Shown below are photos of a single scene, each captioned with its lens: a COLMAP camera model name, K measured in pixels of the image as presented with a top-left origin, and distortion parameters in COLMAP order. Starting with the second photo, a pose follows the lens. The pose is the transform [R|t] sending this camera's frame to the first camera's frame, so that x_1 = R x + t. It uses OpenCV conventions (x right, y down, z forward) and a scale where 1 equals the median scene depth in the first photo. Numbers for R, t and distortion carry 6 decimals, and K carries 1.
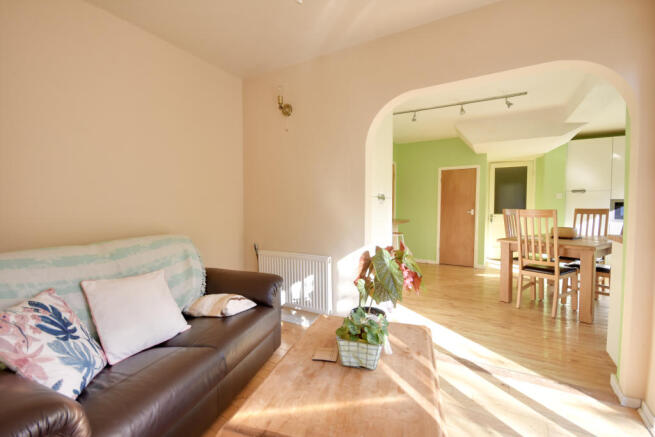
lens RADIAL K [[292.8, 0, 328.6], [0, 292.8, 218.0], [0, 0, 1]] dist [0.001624, -0.000258]
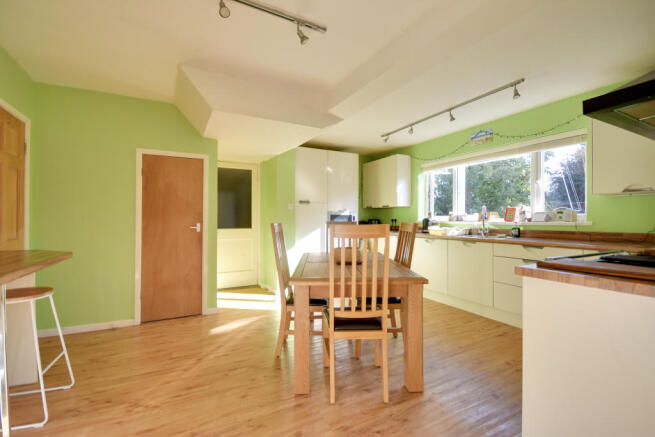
lens RADIAL K [[292.8, 0, 330.2], [0, 292.8, 218.5], [0, 0, 1]] dist [0.001624, -0.000258]
pose [[0.530946, 0.000670, 0.847405, 0.106025], [0.032165, 0.999263, -0.020943, -0.017550], [-0.846795, 0.038376, 0.530533, 0.423091]]
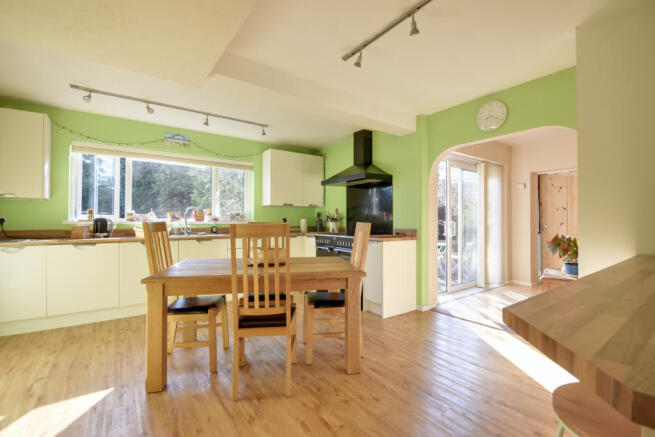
lens RADIAL K [[292.8, 0, 328.3], [0, 292.8, 218.4], [0, 0, 1]] dist [0.001624, -0.000258]
pose [[-0.916368, 0.002337, 0.400331, 0.253359], [0.013302, 0.999609, 0.024612, -0.032993], [-0.400117, 0.027879, -0.916040, 0.993966]]
